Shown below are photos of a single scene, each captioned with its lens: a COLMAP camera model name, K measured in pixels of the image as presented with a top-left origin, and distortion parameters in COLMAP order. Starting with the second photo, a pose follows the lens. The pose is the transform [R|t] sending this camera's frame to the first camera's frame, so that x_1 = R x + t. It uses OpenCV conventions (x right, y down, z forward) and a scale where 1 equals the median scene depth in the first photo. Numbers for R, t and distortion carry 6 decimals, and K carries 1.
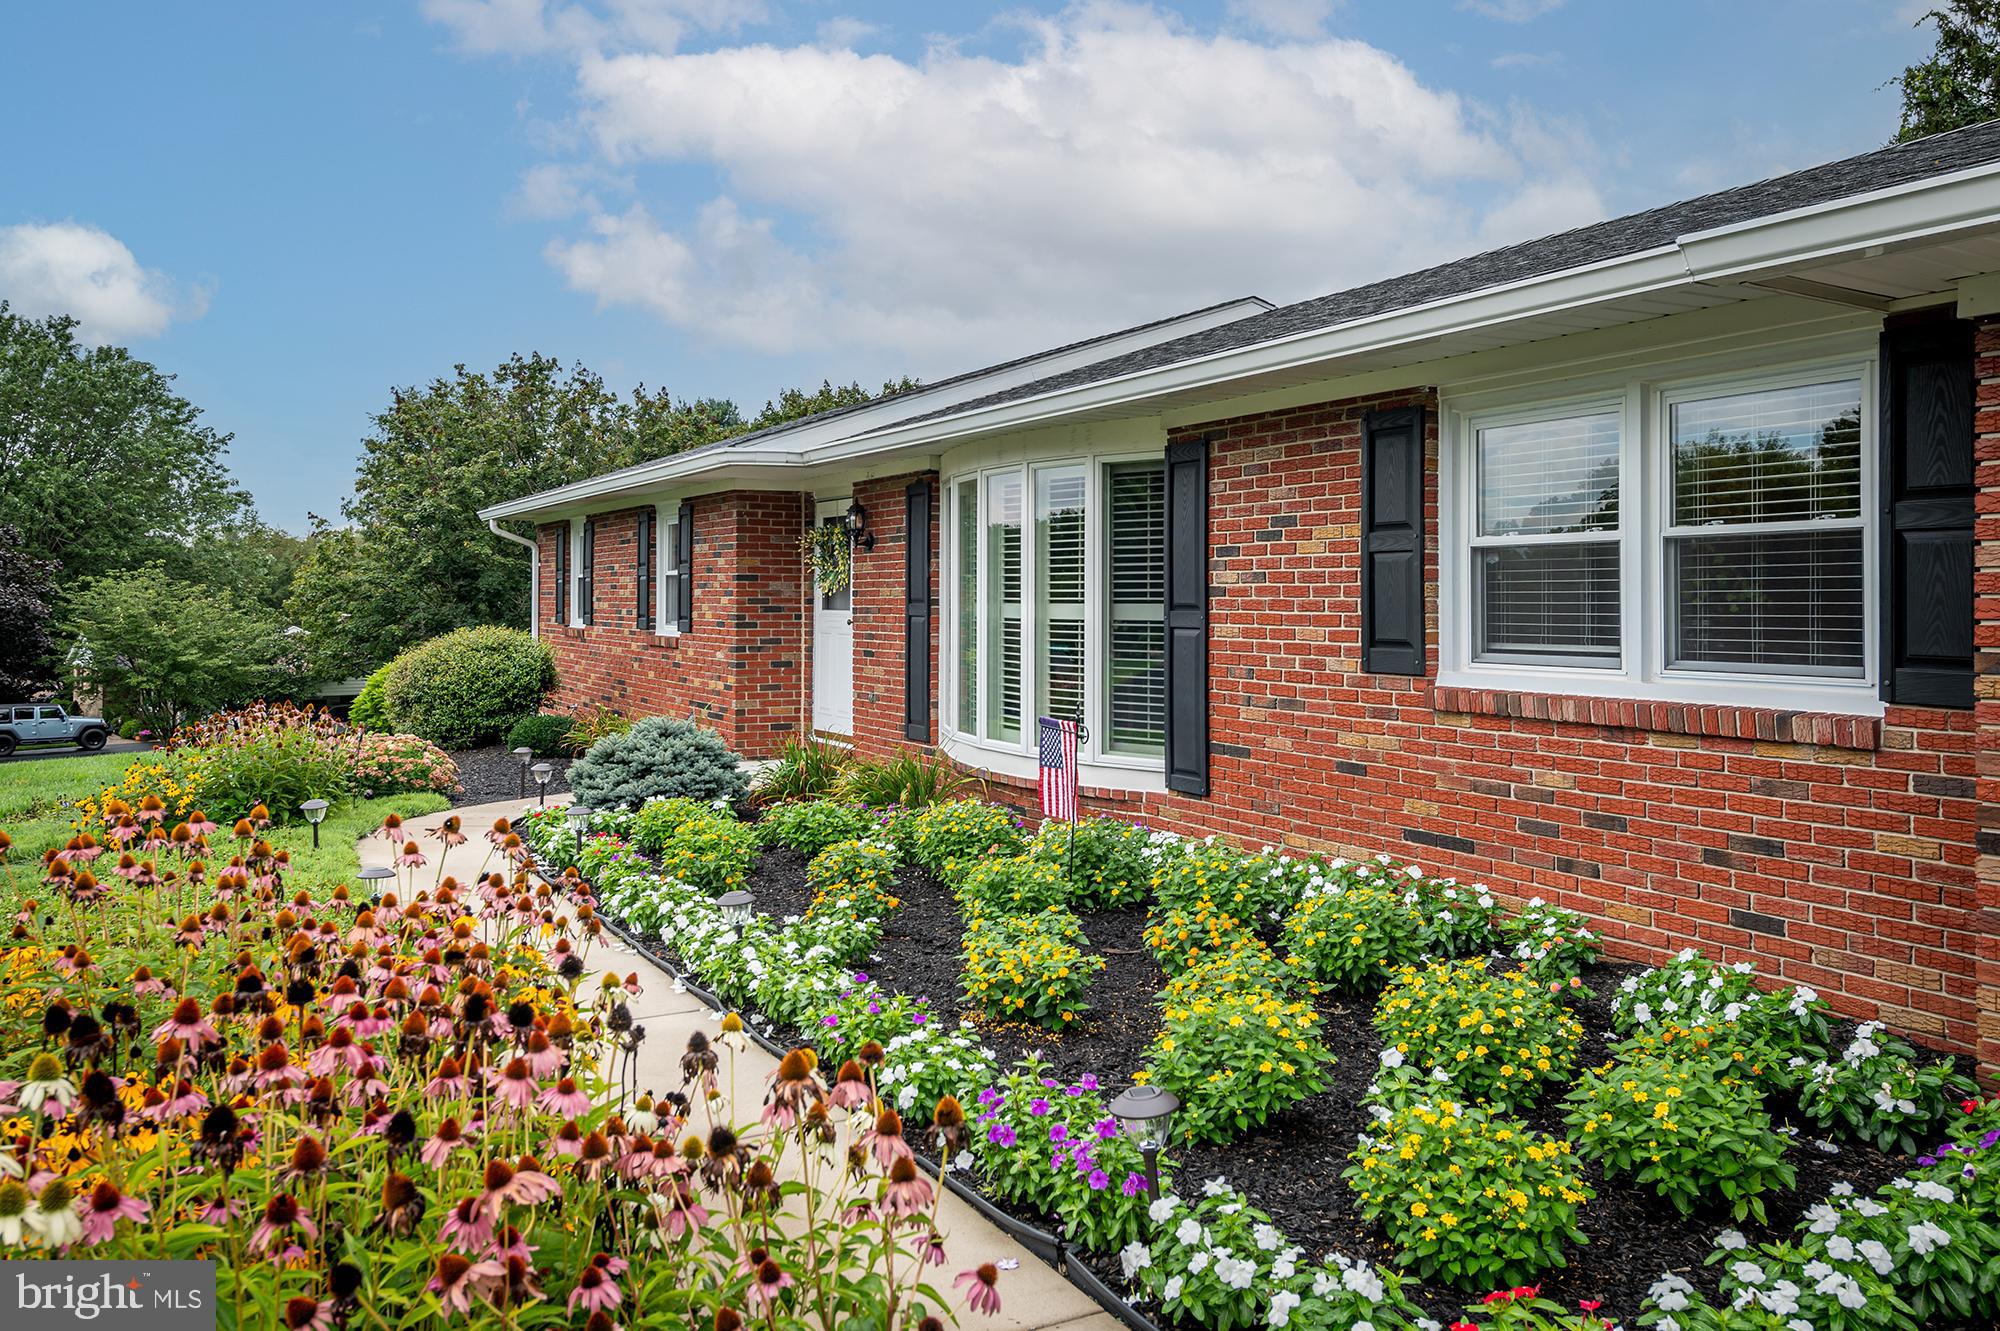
lens RADIAL K [[1494.7, 0, 997.3], [0, 1494.7, 606.4], [0, 0, 1]] dist [0.002125, -0.000750]
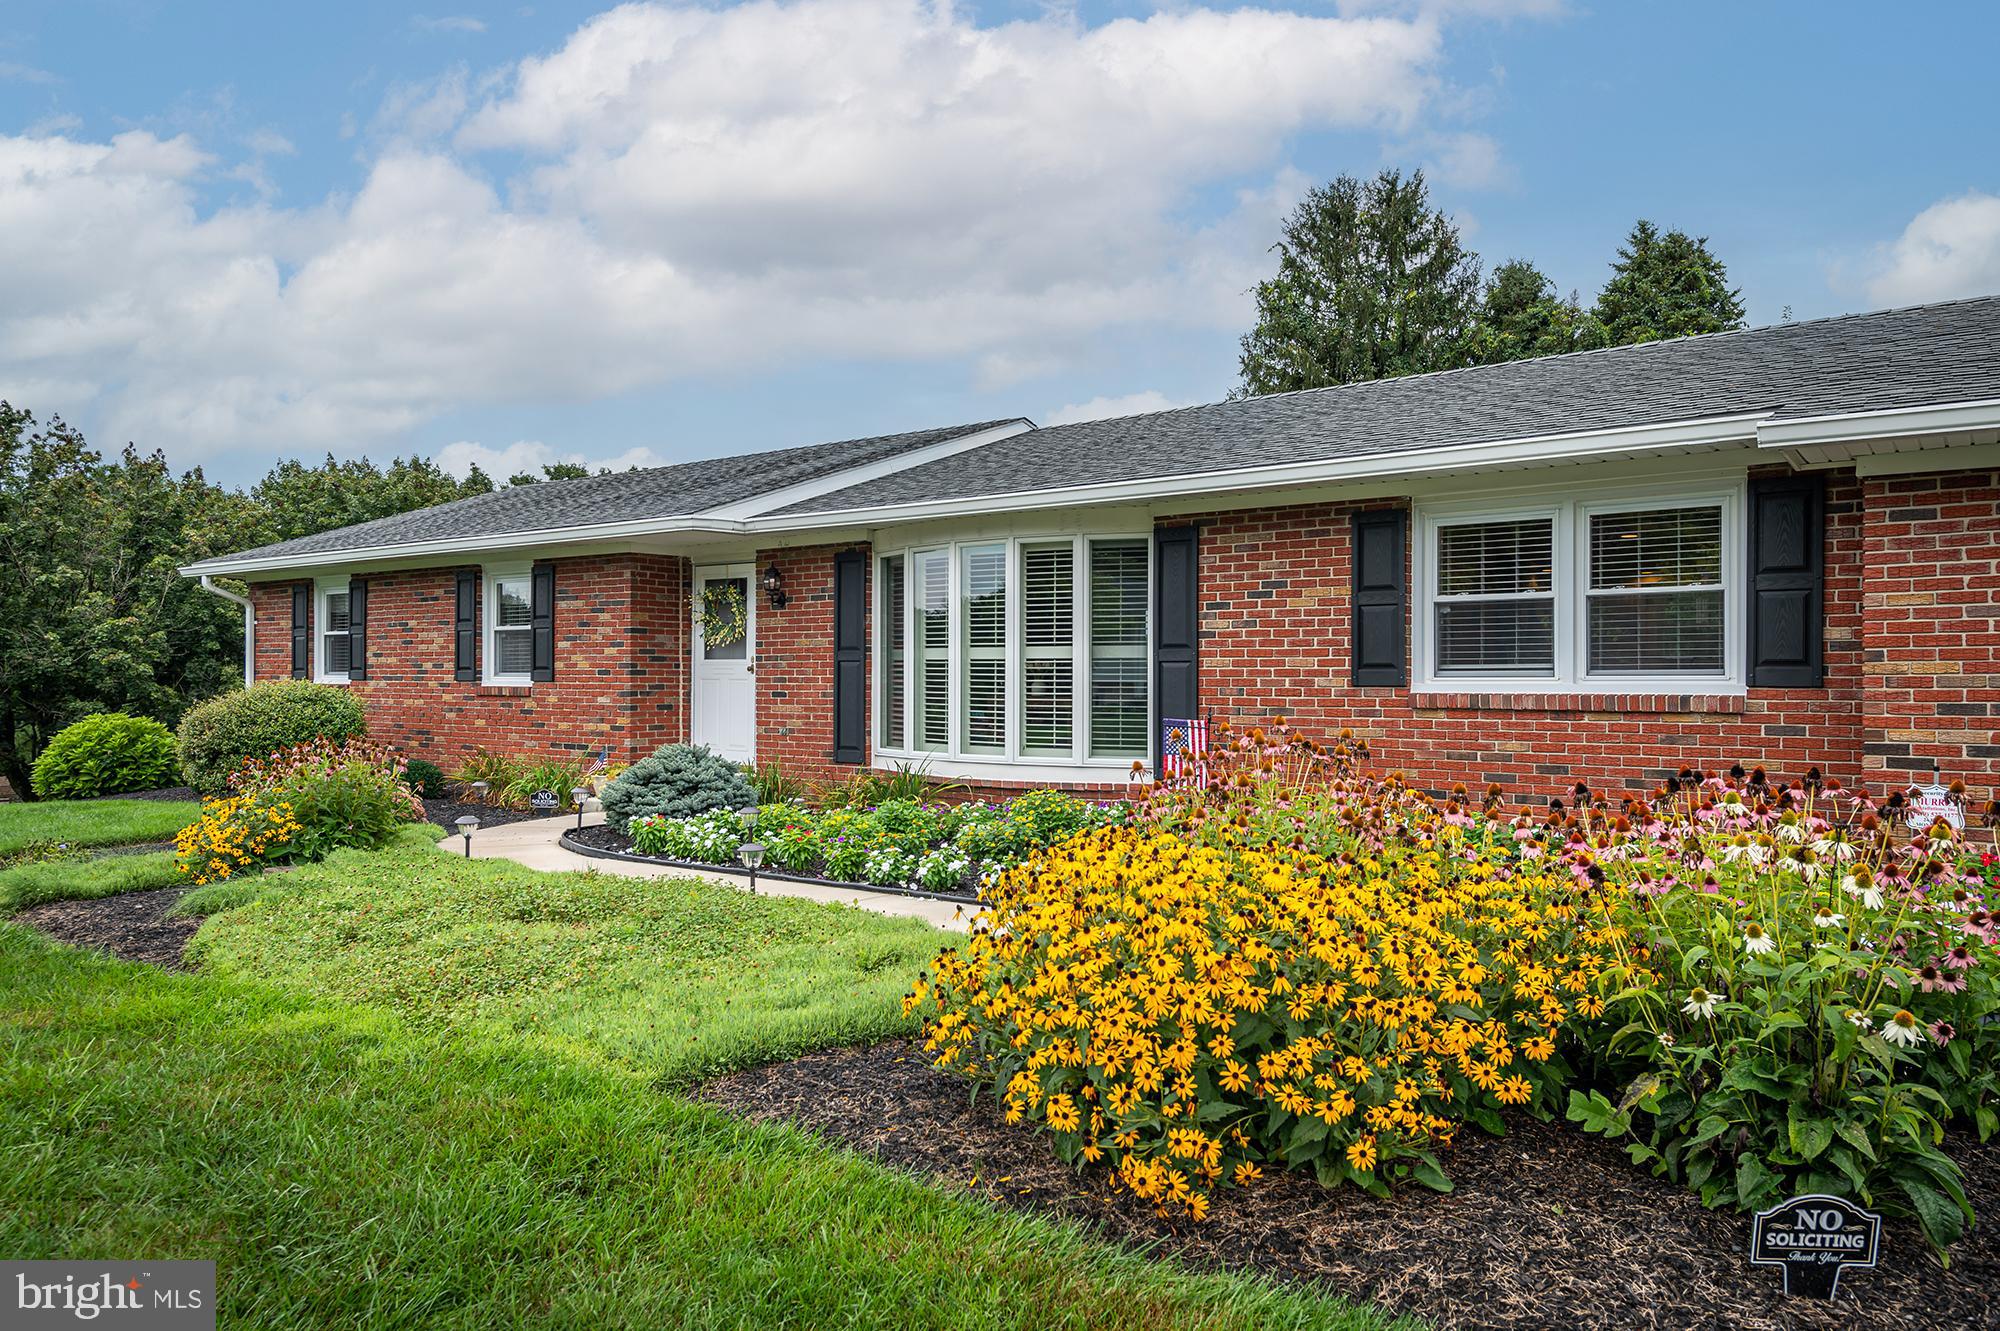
lens RADIAL K [[1338.4, 0, 1002.1], [0, 1338.4, 698.5], [0, 0, 1]] dist [0.009898, 0.000553]
pose [[0.914798, -0.007142, 0.403848, -0.537148], [0.002687, 0.999929, 0.011595, 0.034960], [-0.403902, -0.009522, 0.914753, -0.069339]]
